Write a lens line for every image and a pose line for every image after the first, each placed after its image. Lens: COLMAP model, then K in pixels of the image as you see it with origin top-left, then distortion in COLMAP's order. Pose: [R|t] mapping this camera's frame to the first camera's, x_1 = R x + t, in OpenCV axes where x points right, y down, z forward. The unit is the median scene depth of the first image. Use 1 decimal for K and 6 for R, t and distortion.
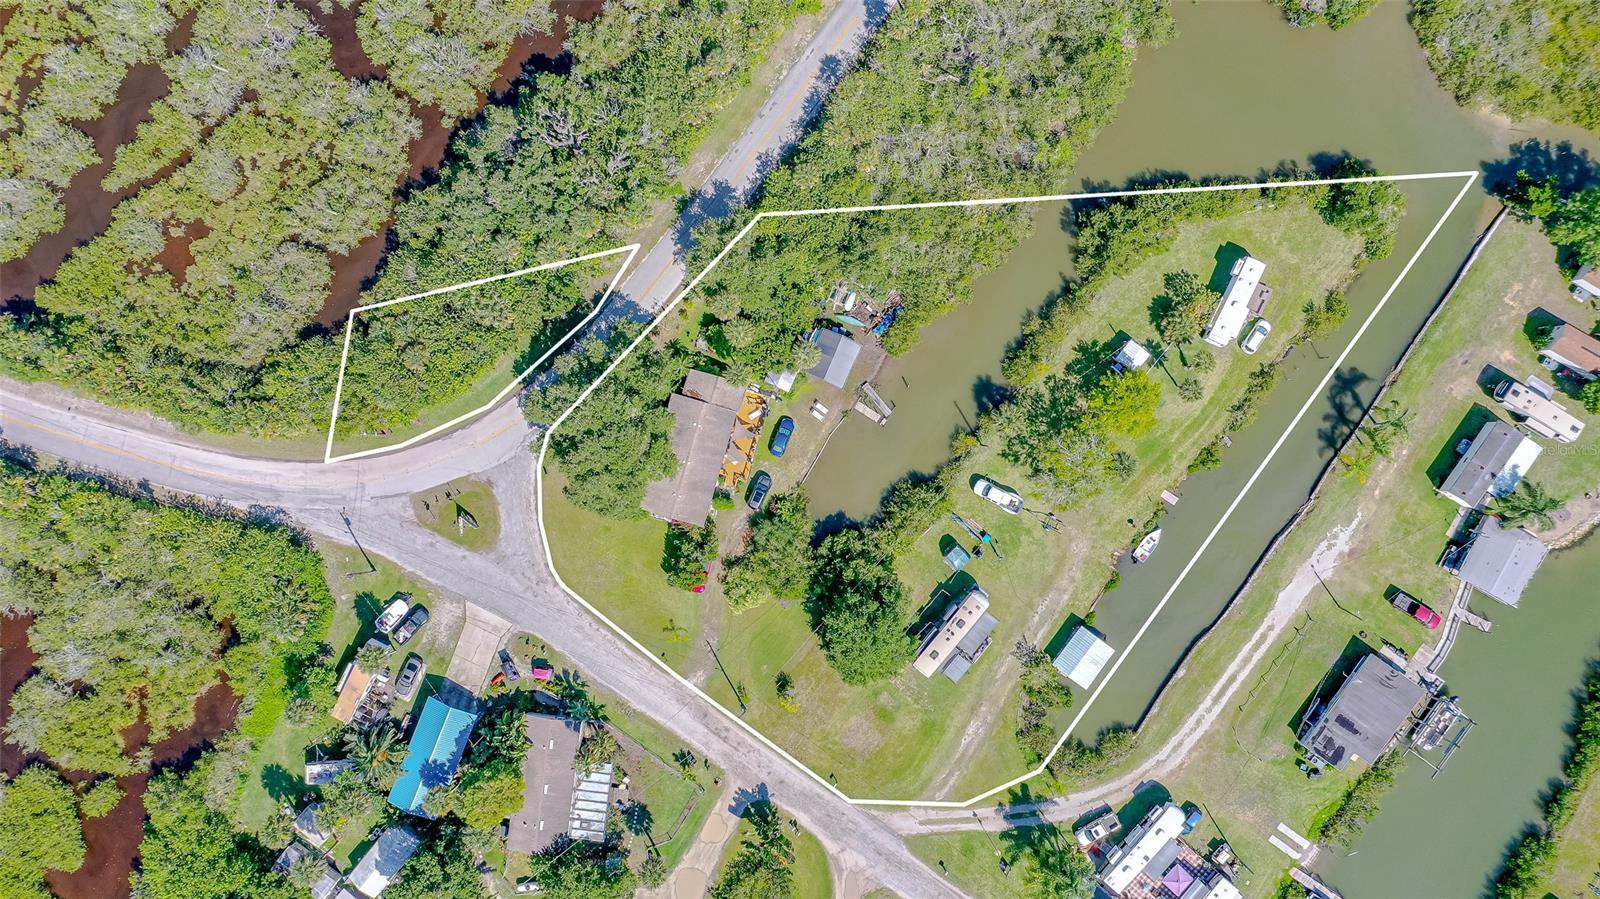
lens RADIAL K [[1297.0, 0, 800.0], [0, 1297.0, 449.5], [0, 0, 1]] dist [0.011328, 0.010444]
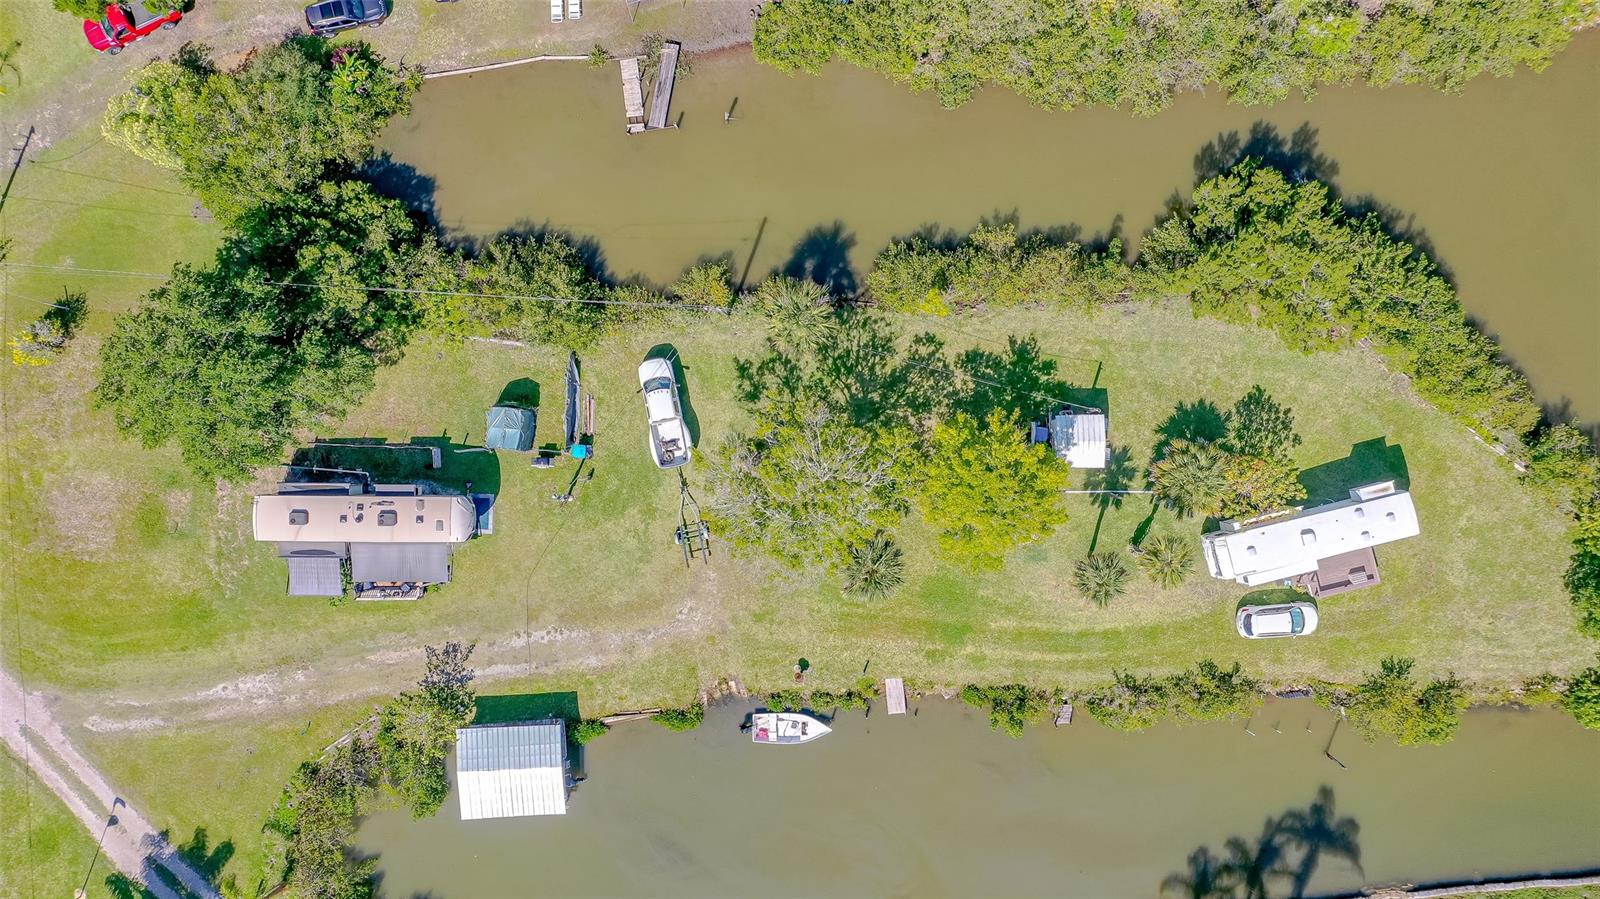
lens RADIAL K [[1297.0, 0, 800.0], [0, 1297.0, 449.5], [0, 0, 1]] dist [0.011328, 0.010444]
pose [[0.634152, 0.772829, 0.024213, 0.181582], [-0.773188, 0.634052, 0.012592, 0.000841], [-0.005621, -0.026706, 0.999628, 0.529979]]
